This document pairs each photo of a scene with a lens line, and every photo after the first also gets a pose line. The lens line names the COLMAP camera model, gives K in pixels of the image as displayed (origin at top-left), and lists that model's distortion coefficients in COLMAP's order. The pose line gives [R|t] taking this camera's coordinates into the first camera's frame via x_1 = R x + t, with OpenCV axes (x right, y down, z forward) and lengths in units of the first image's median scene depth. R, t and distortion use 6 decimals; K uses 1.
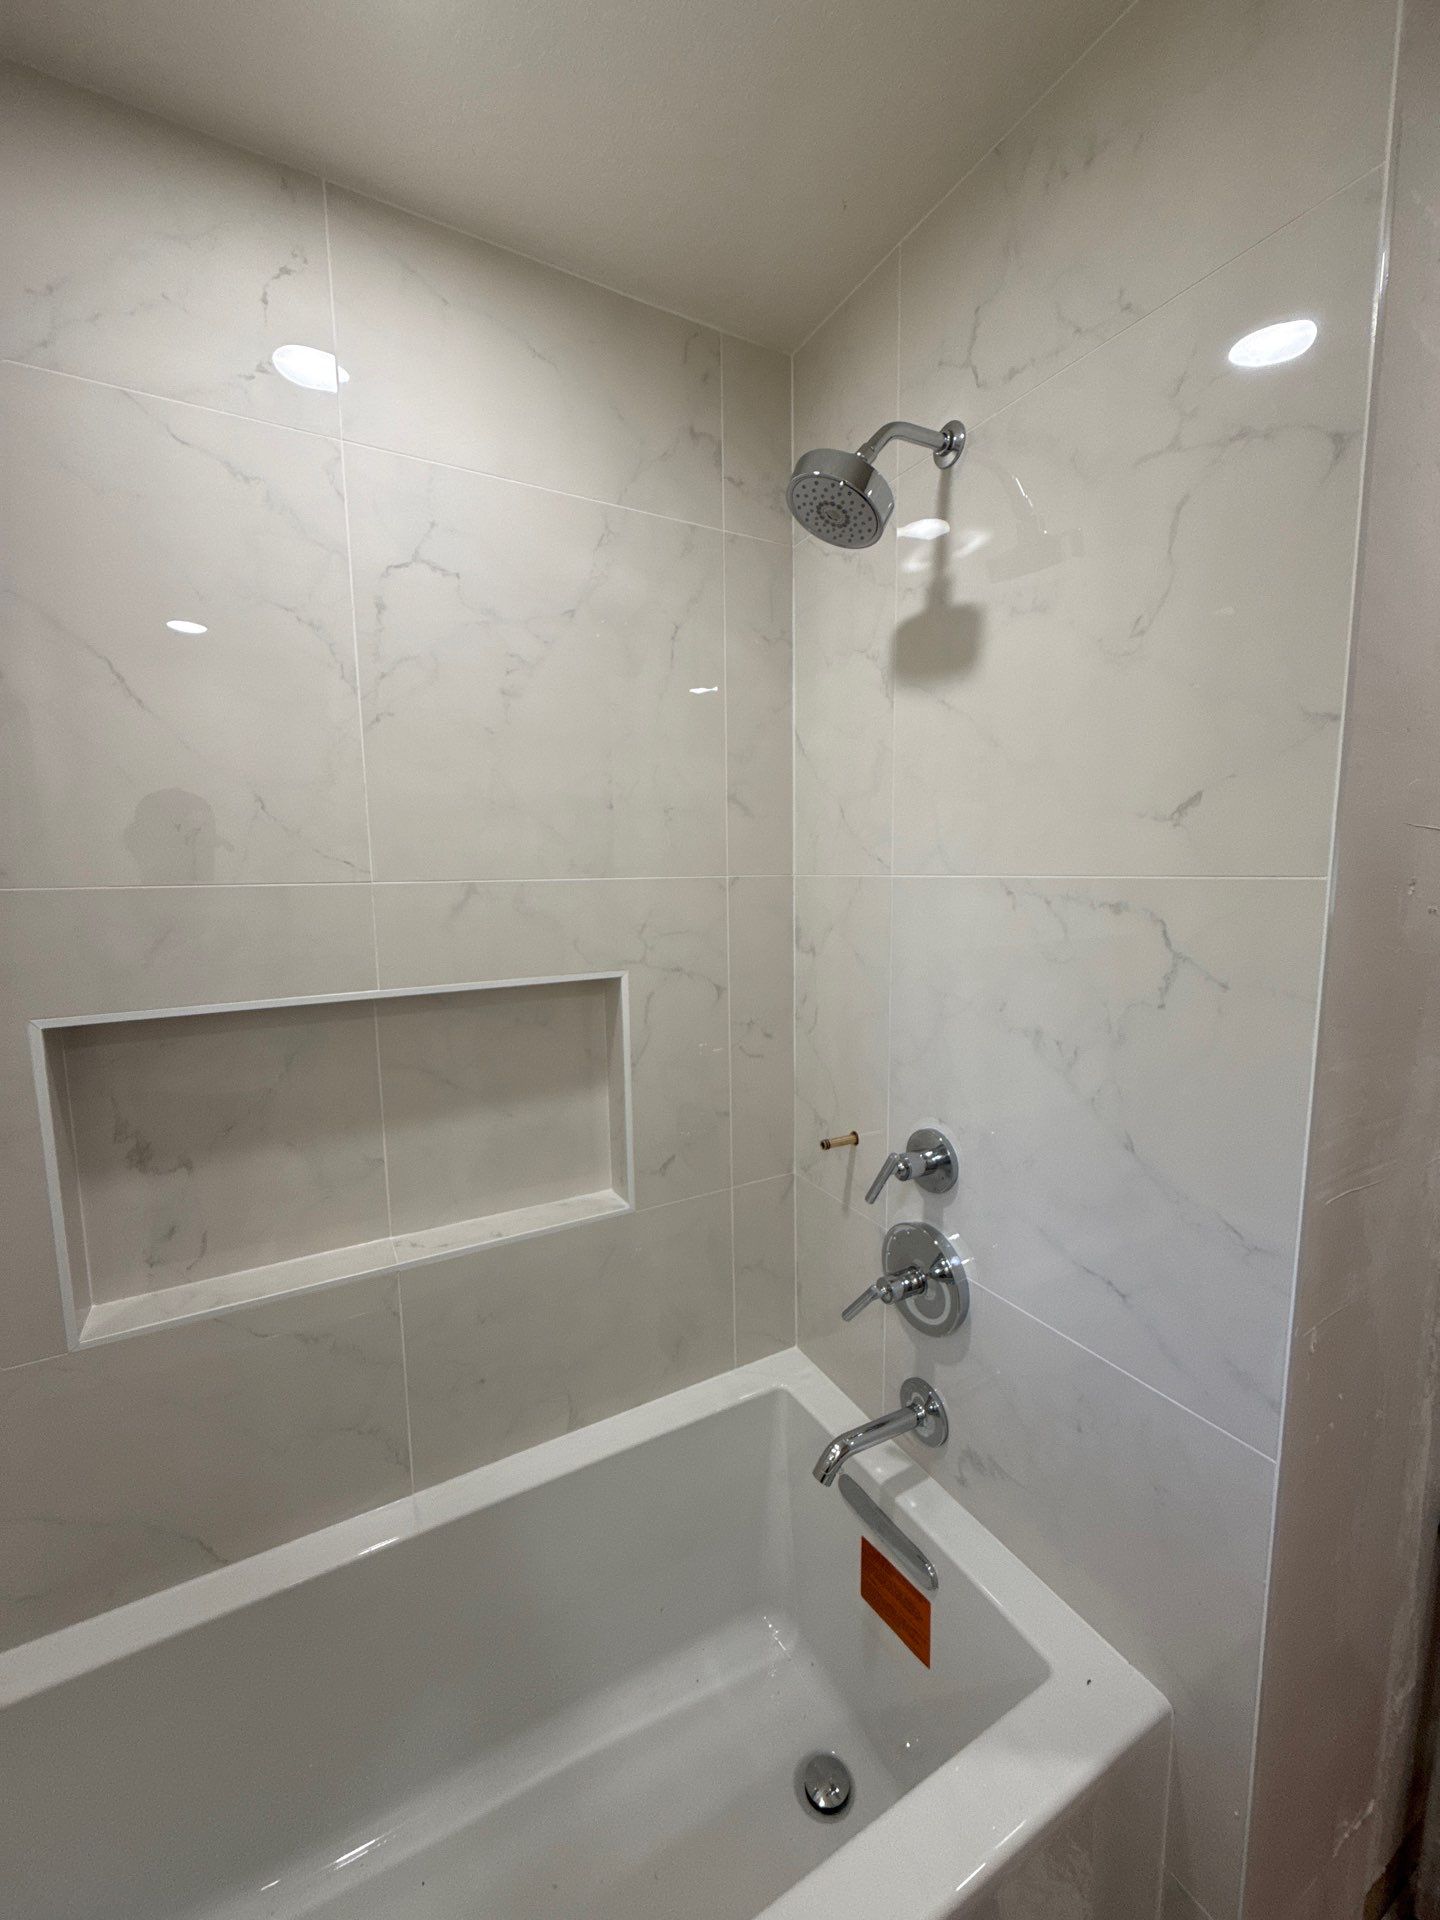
lens RADIAL K [[760.9, 0, 718.2], [0, 760.9, 966.4], [0, 0, 1]] dist [-0.000235, 0.000643]
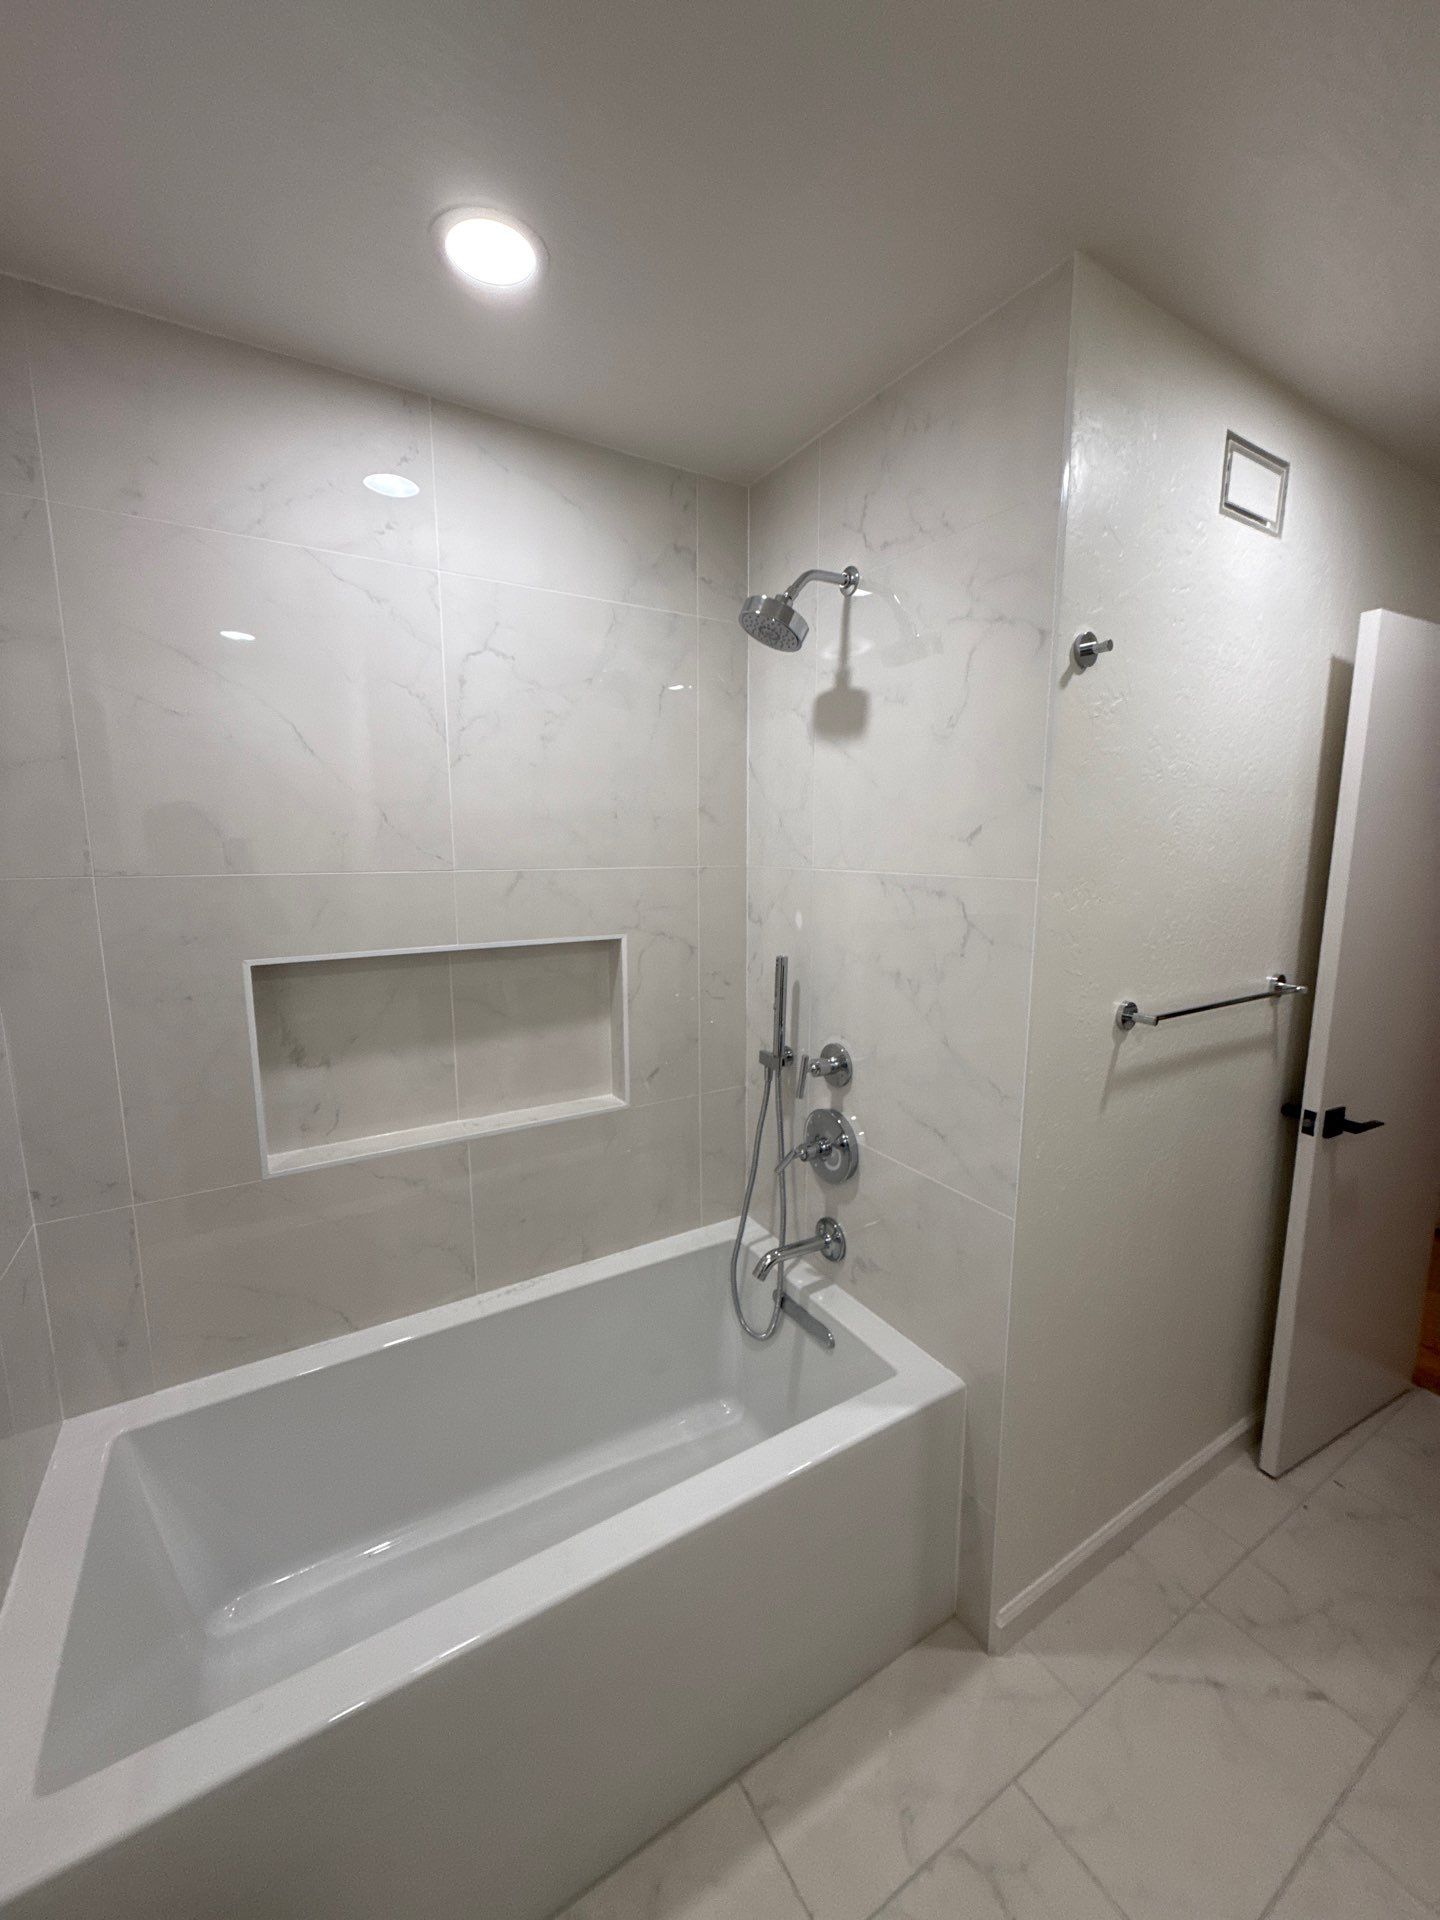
lens RADIAL K [[760.9, 0, 710.8], [0, 760.9, 966.5], [0, 0, 1]] dist [-0.000235, 0.000643]
pose [[0.999612, 0.007696, 0.026776, -0.001415], [-0.008586, 0.999409, 0.033292, 0.020706], [-0.026504, -0.033509, 0.999087, -0.474836]]
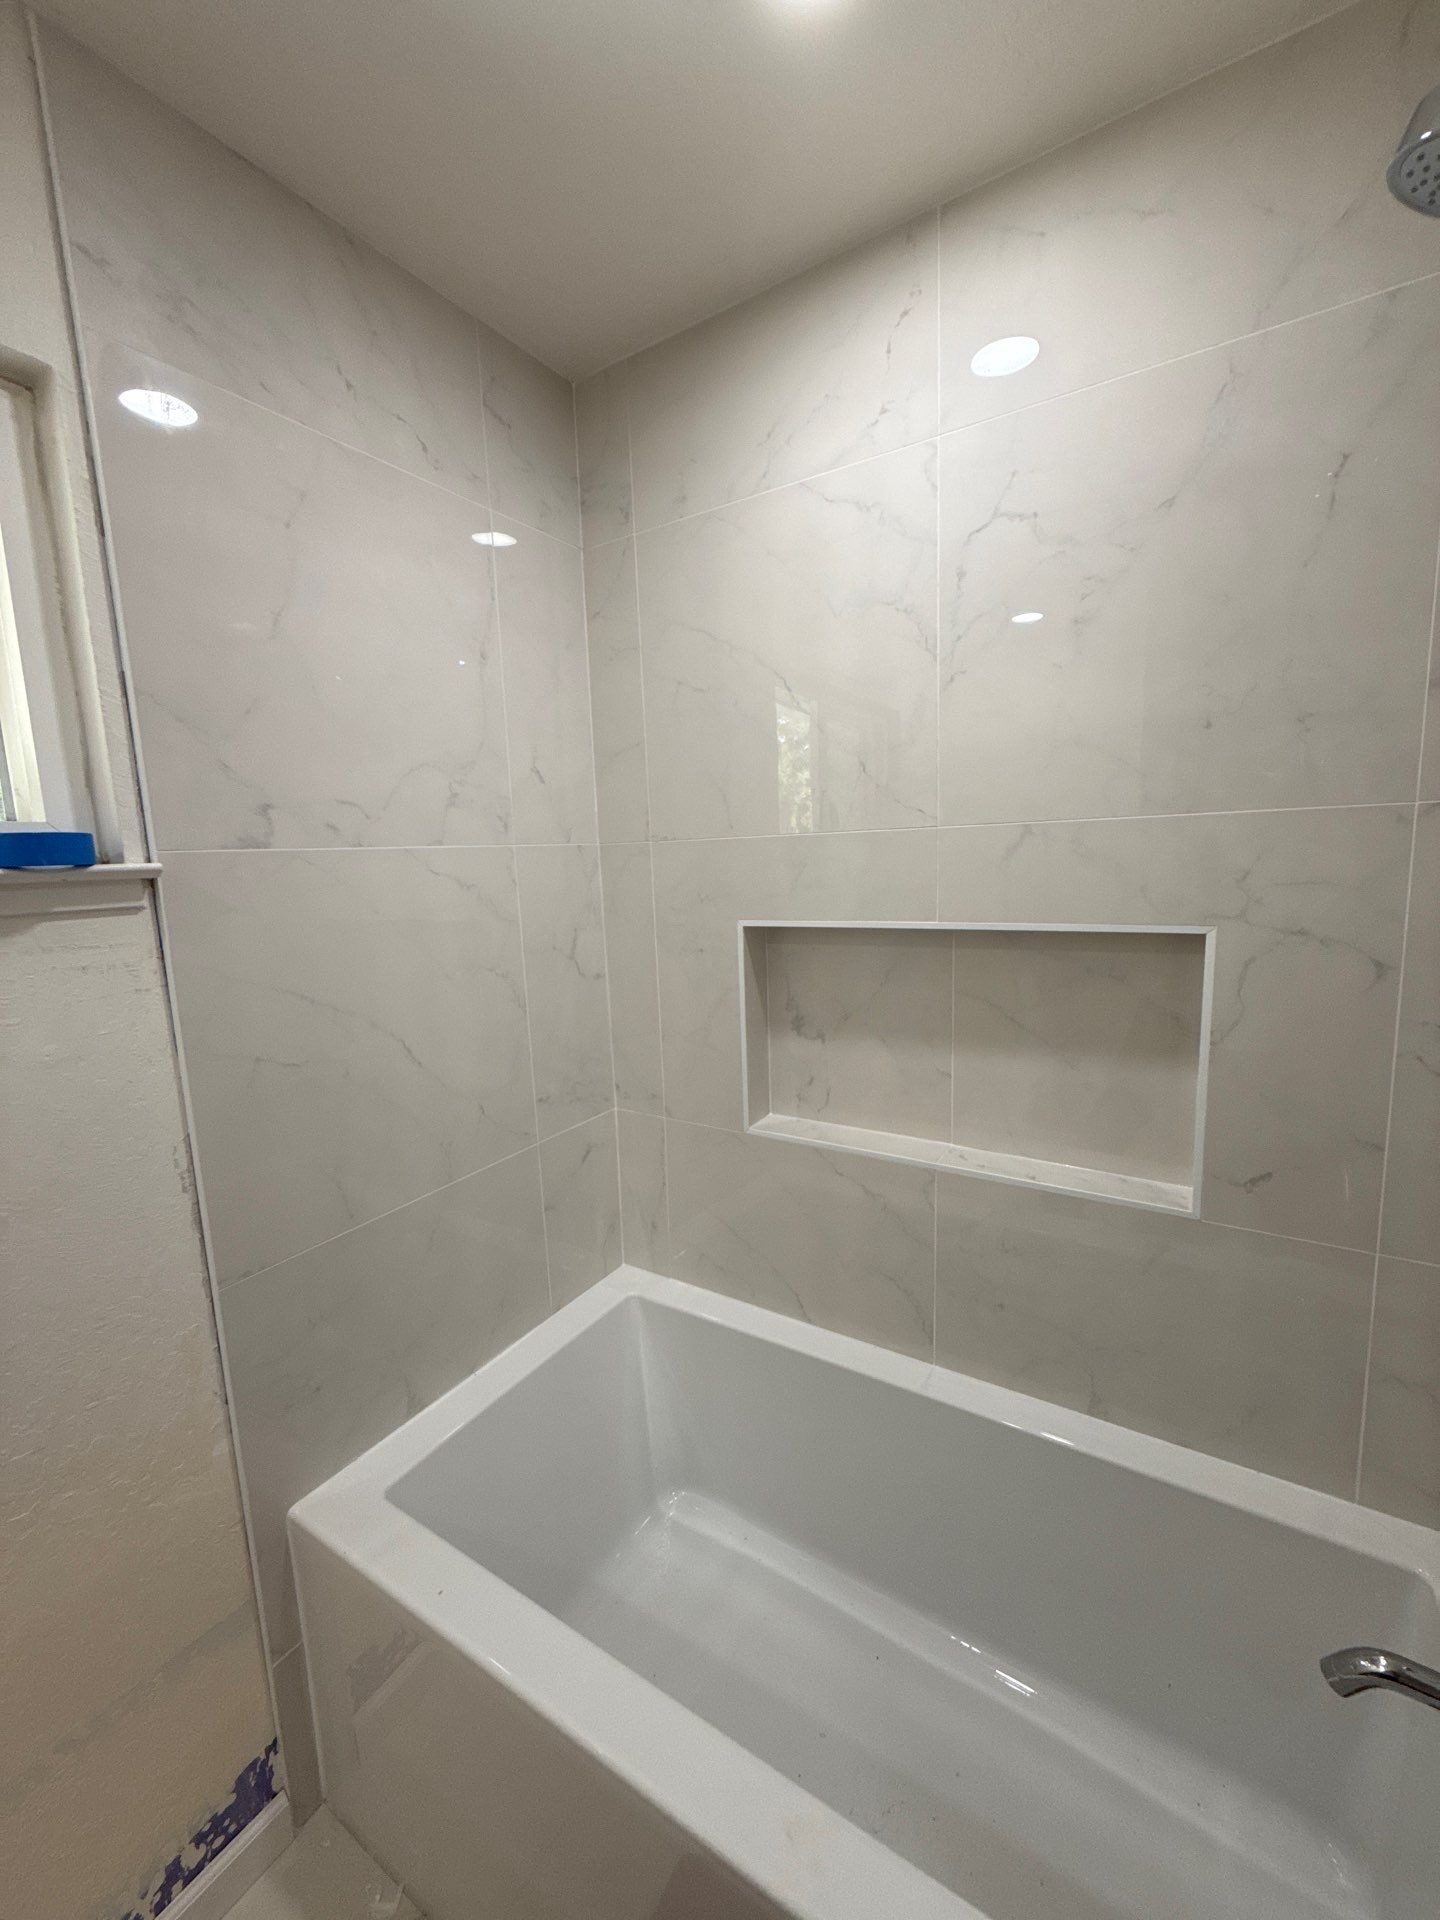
lens RADIAL K [[760.9, 0, 717.3], [0, 760.9, 962.5], [0, 0, 1]] dist [-0.000235, 0.000643]
pose [[0.471458, 0.121502, -0.873478, 0.408860], [-0.078257, 0.992320, 0.095794, 0.008187], [0.878409, 0.023194, 0.477346, 0.168614]]
